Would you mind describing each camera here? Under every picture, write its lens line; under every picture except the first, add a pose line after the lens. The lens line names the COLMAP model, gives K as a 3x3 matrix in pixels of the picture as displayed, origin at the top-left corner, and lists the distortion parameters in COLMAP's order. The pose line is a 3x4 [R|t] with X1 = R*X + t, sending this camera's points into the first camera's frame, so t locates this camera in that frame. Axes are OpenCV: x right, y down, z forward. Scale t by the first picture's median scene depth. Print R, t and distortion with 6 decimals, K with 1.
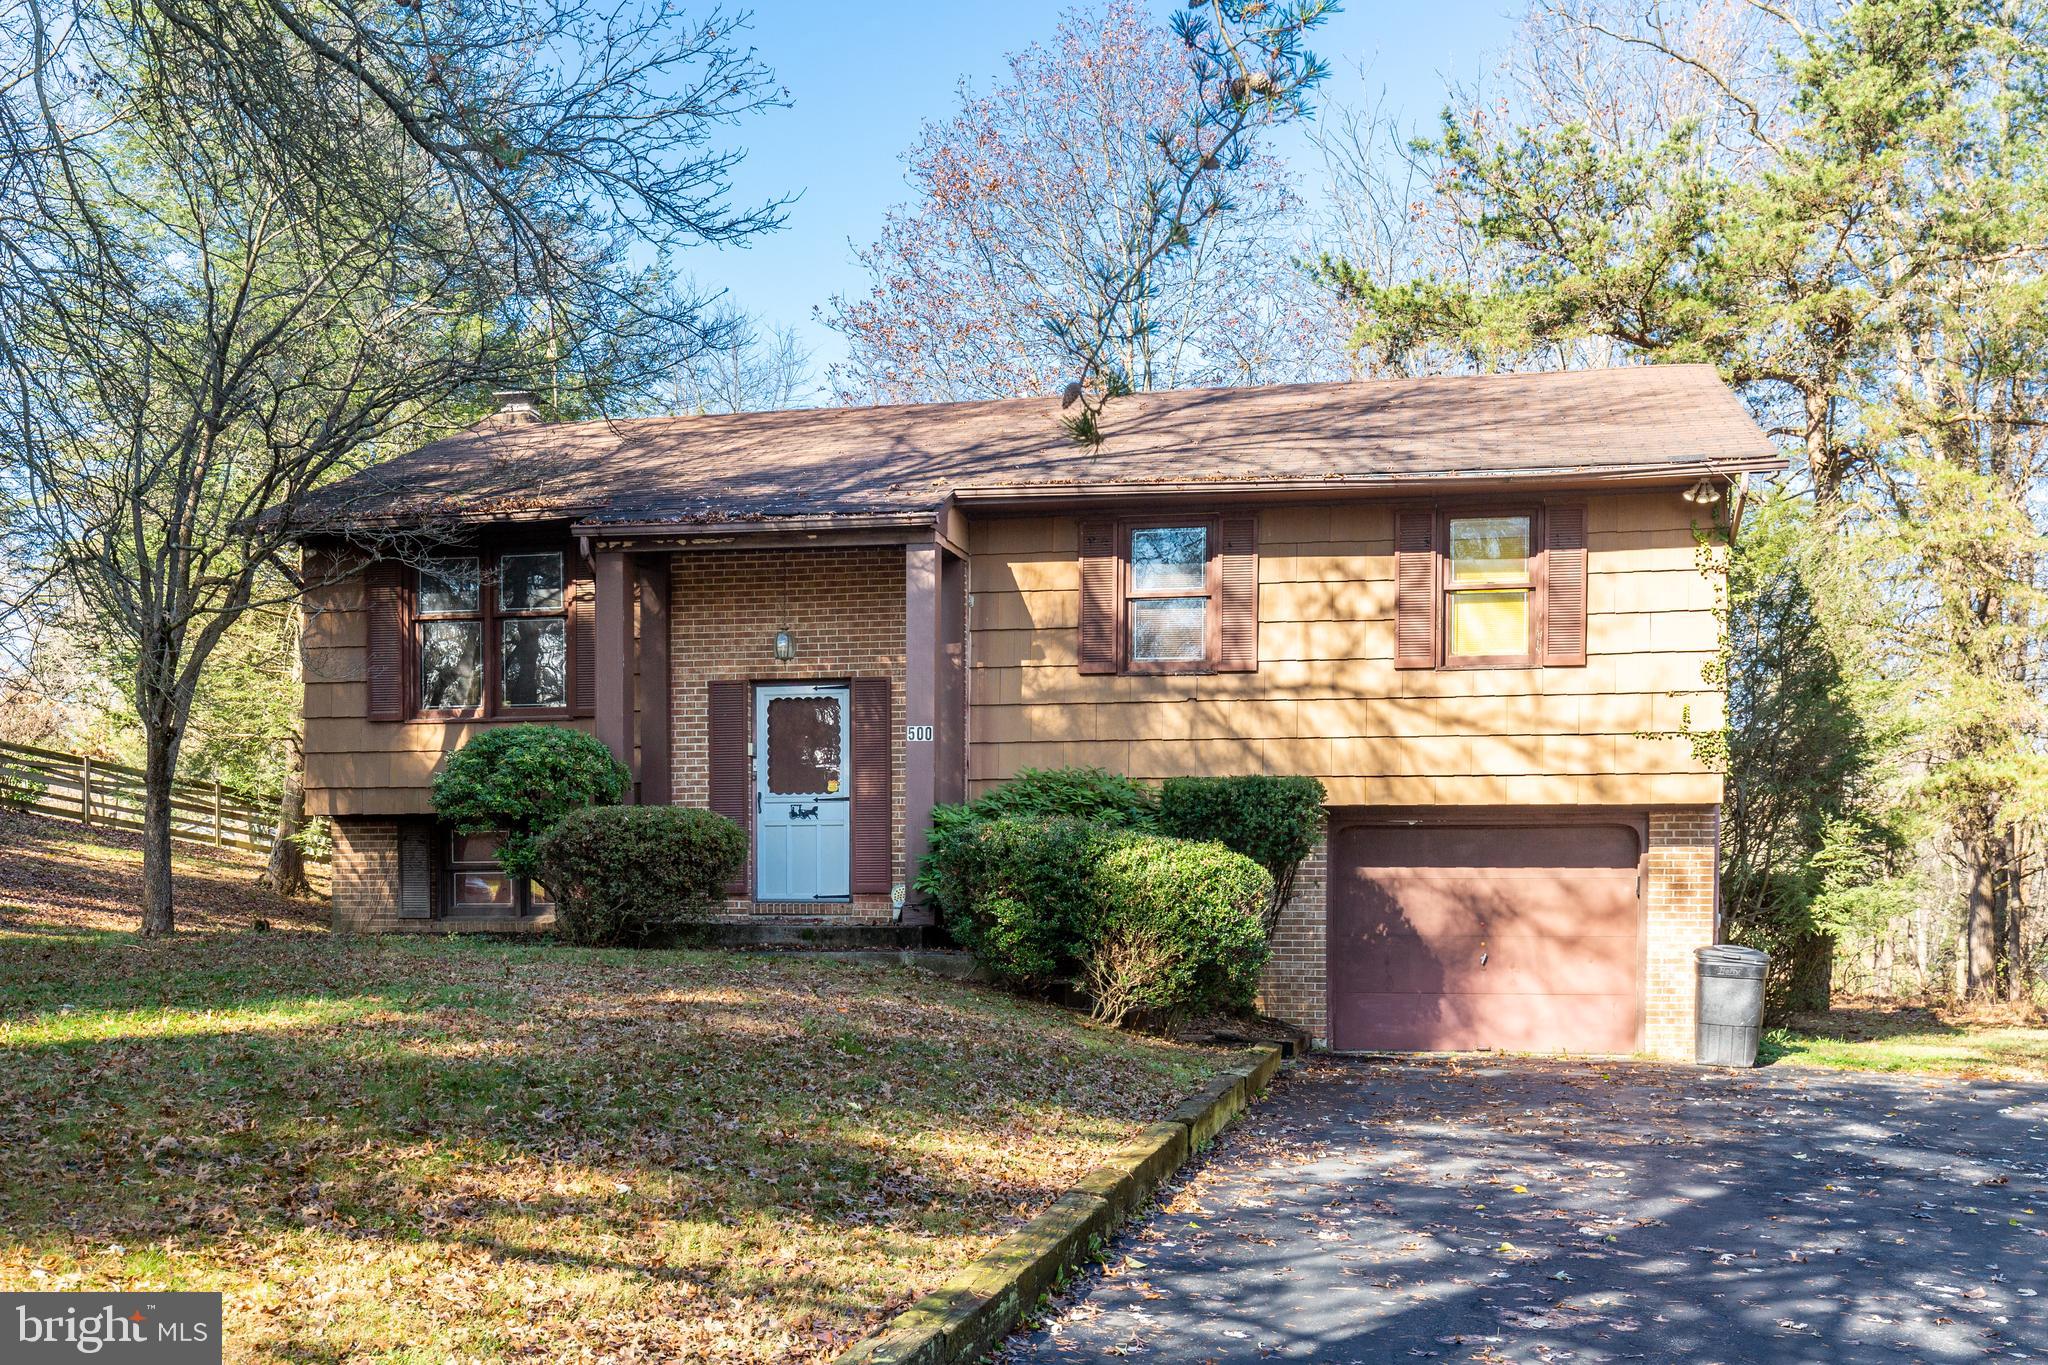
lens RADIAL K [[2050.5, 0, 1043.4], [0, 2050.5, 904.2], [0, 0, 1]] dist [0.000623, 0.000000]
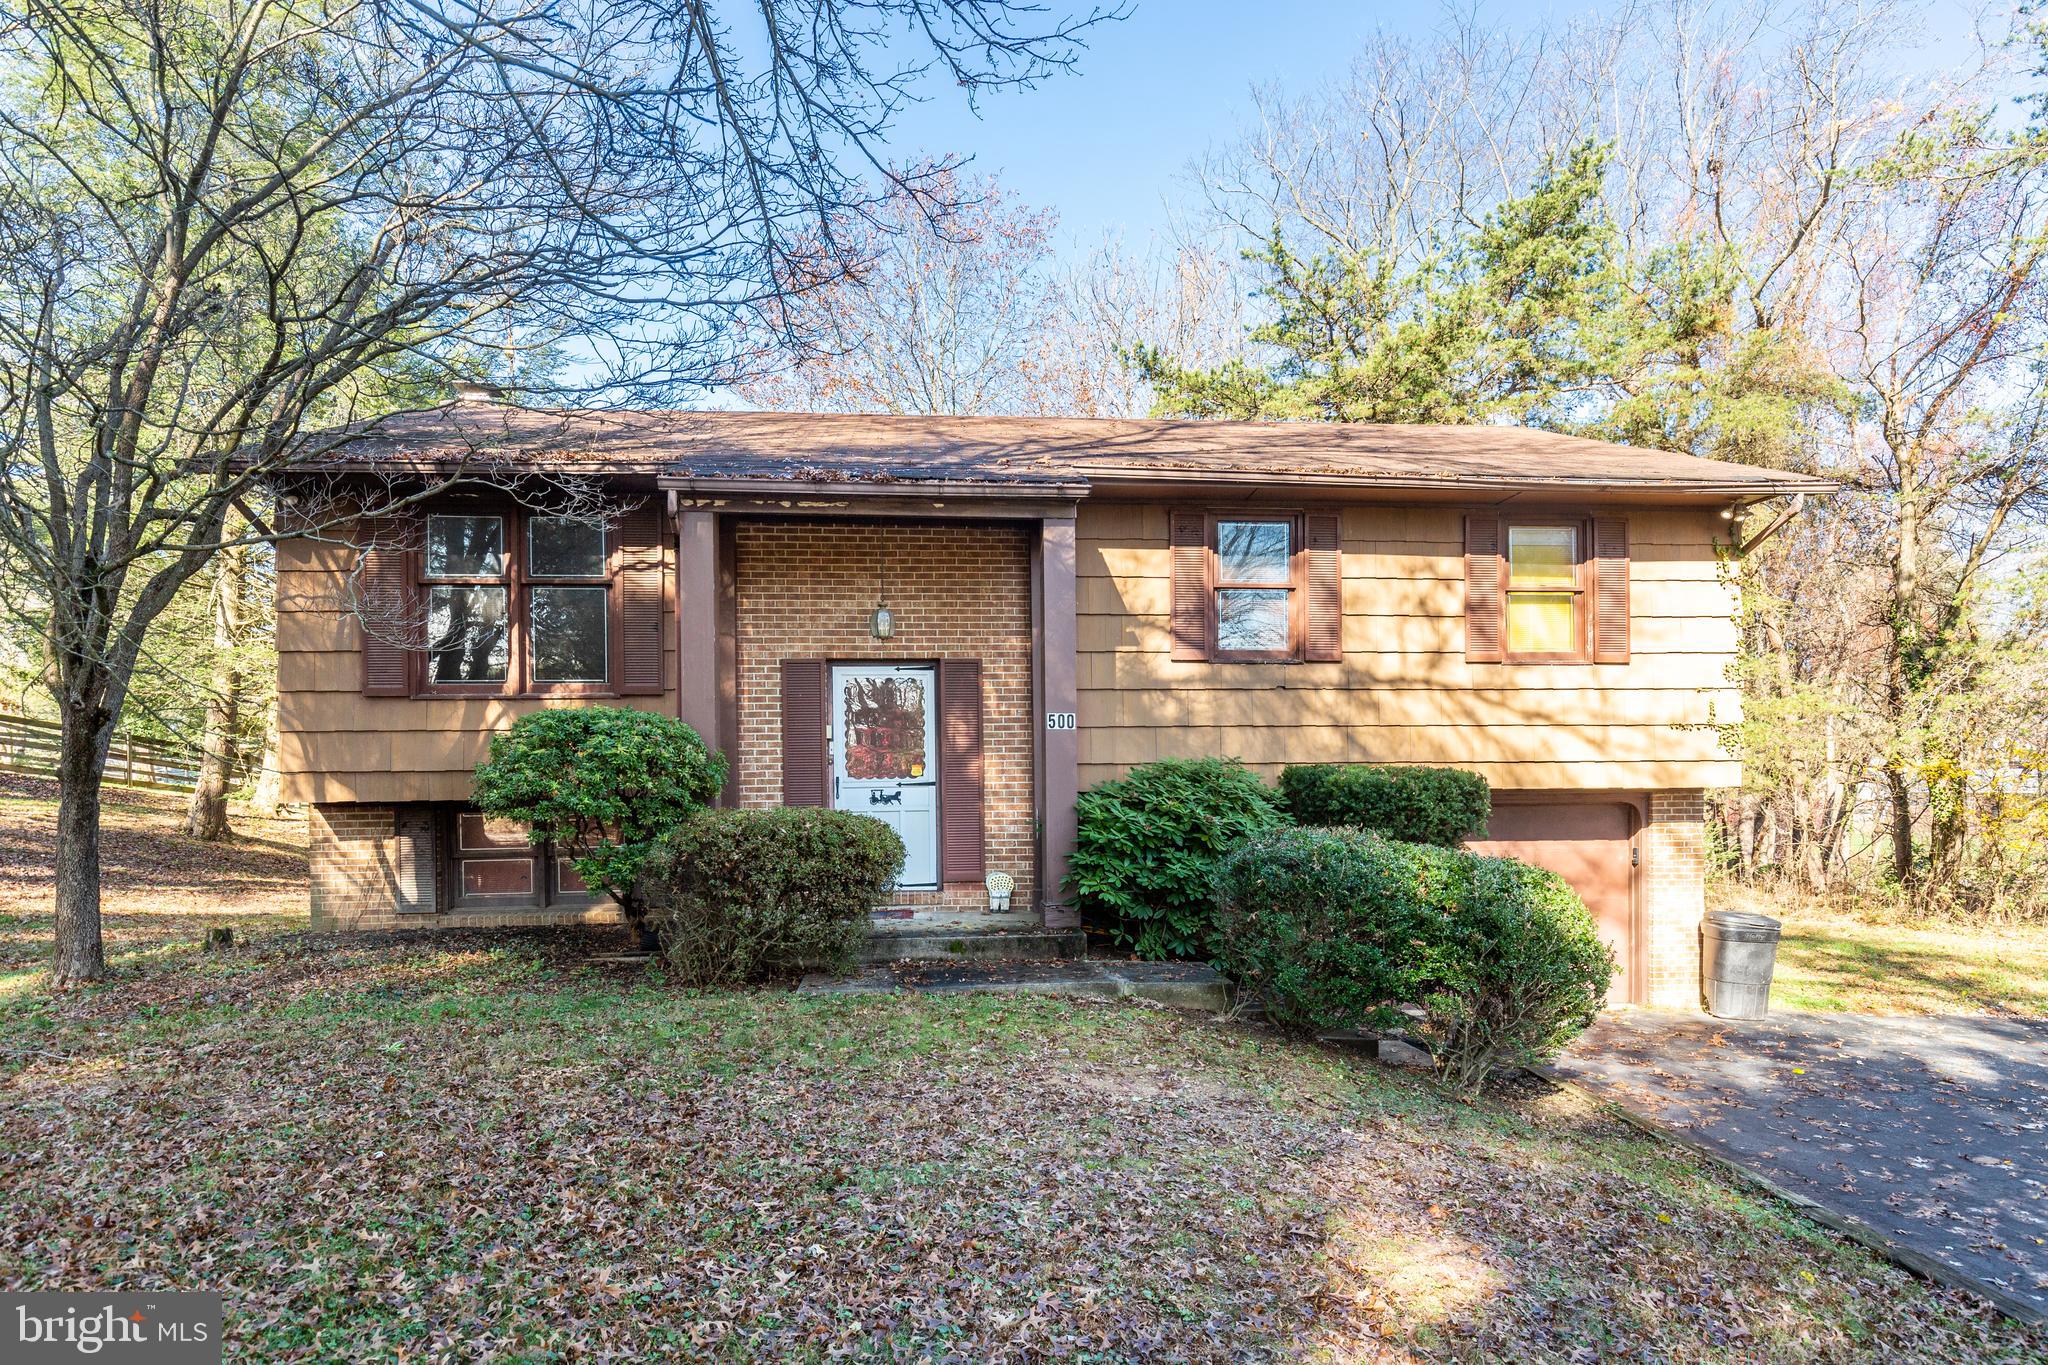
lens RADIAL K [[1128.6, 0, 1017.4], [0, 1128.6, 761.2], [0, 0, 1]] dist [-0.001751, 0.003562]
pose [[0.956783, -0.004677, 0.290764, -0.221117], [0.010036, 0.999806, -0.016941, -0.054972], [-0.290629, 0.019127, 0.956645, 0.500003]]
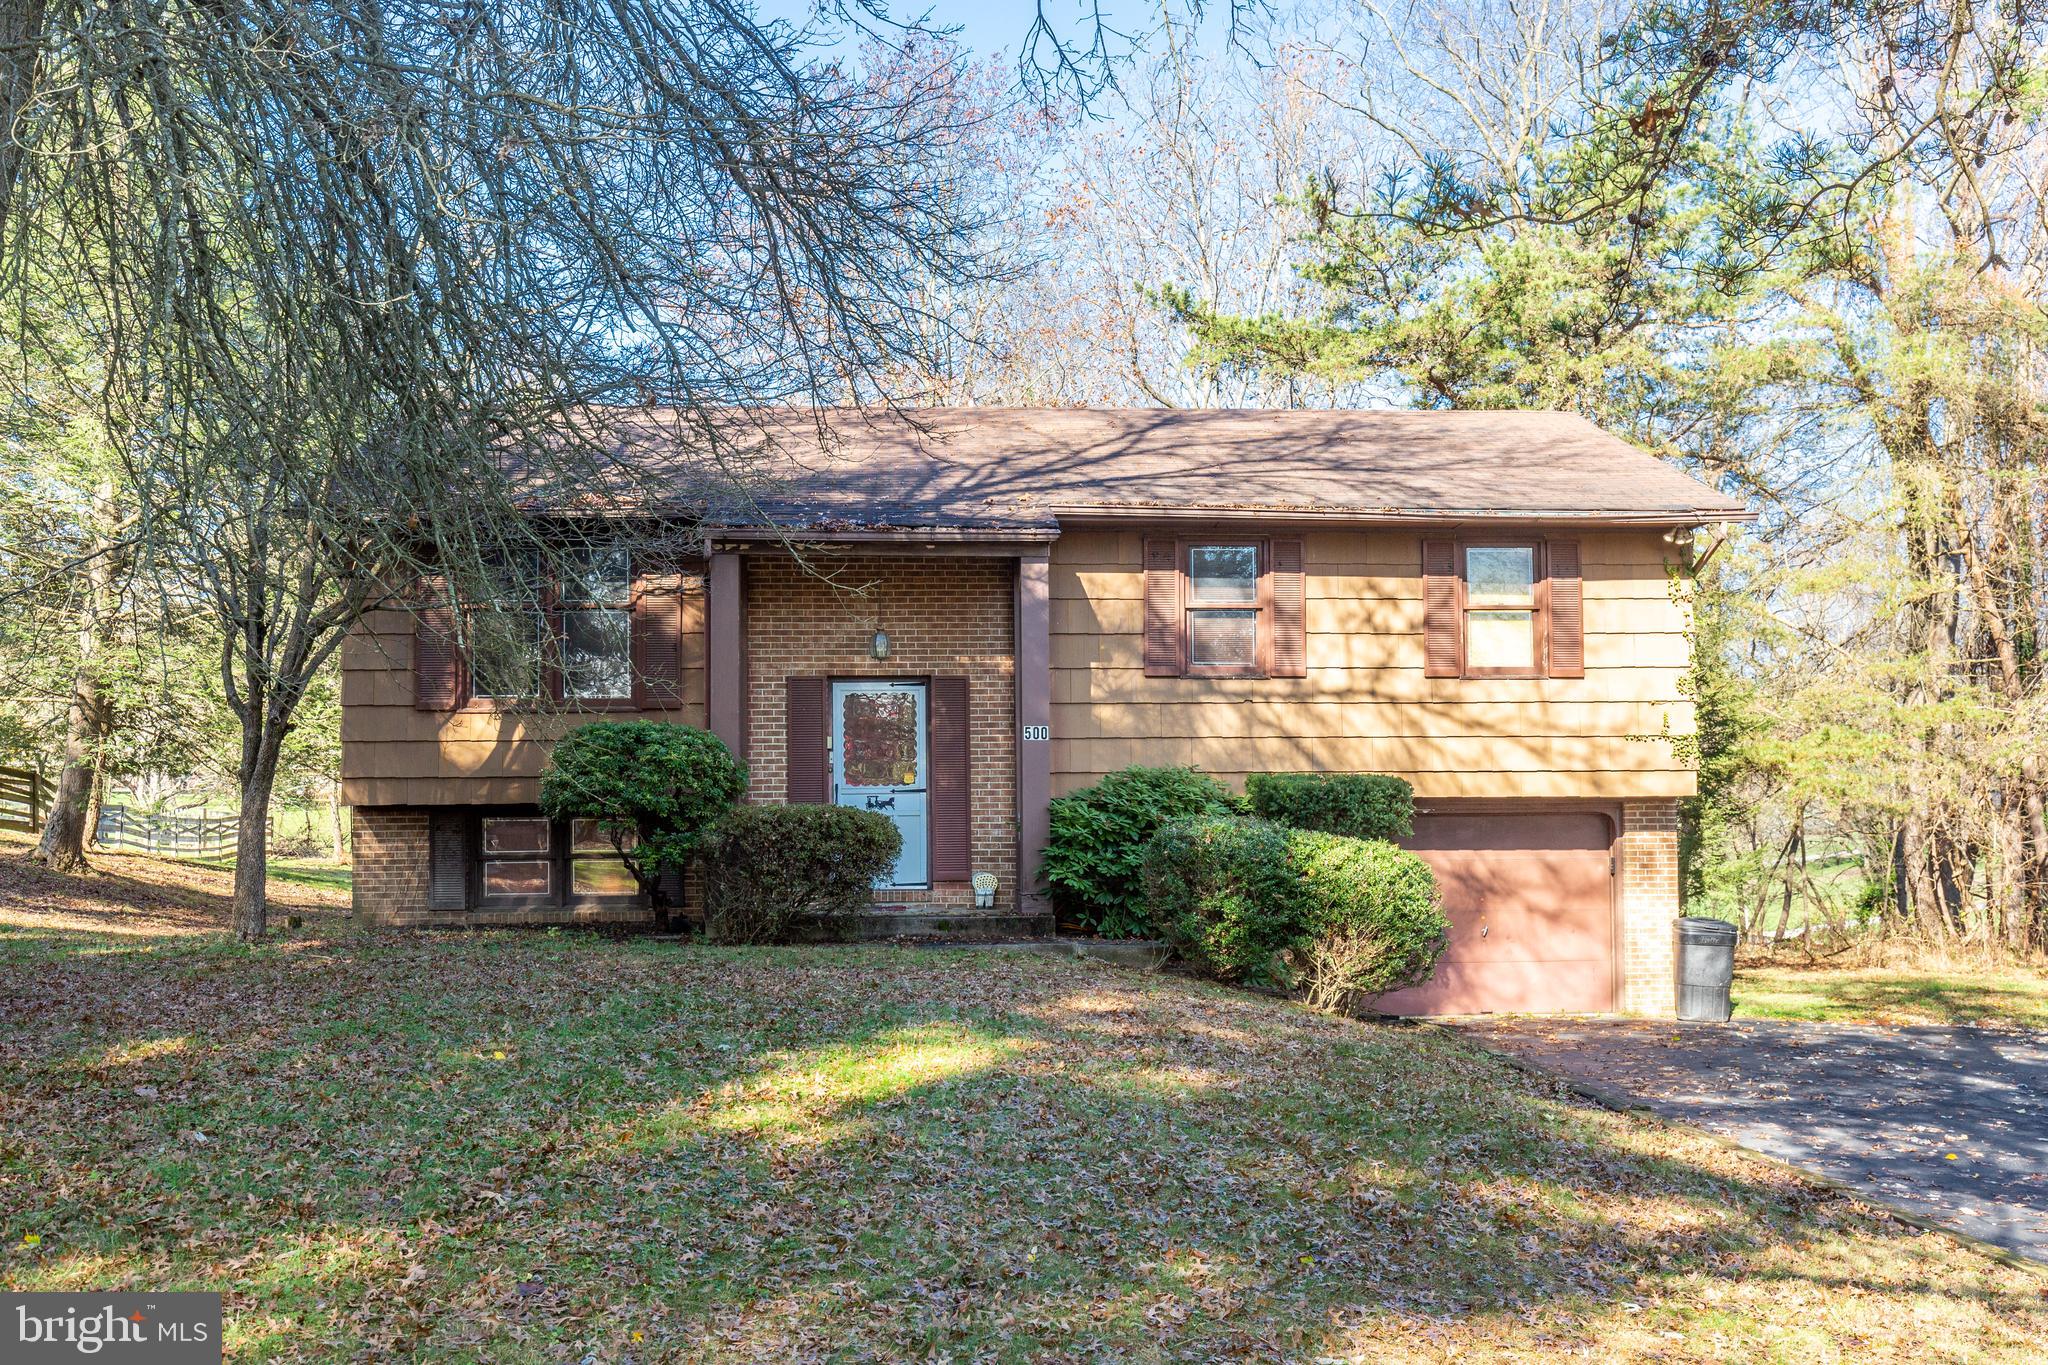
lens RADIAL K [[2006.4, 0, 1036.1], [0, 2006.4, 658.9], [0, 0, 1]] dist [-0.001308, 0.000000]
pose [[0.961021, 0.015284, 0.276054, -0.338720], [0.009121, 0.996175, -0.086906, -0.029946], [-0.276326, 0.086036, 0.957205, -0.005303]]
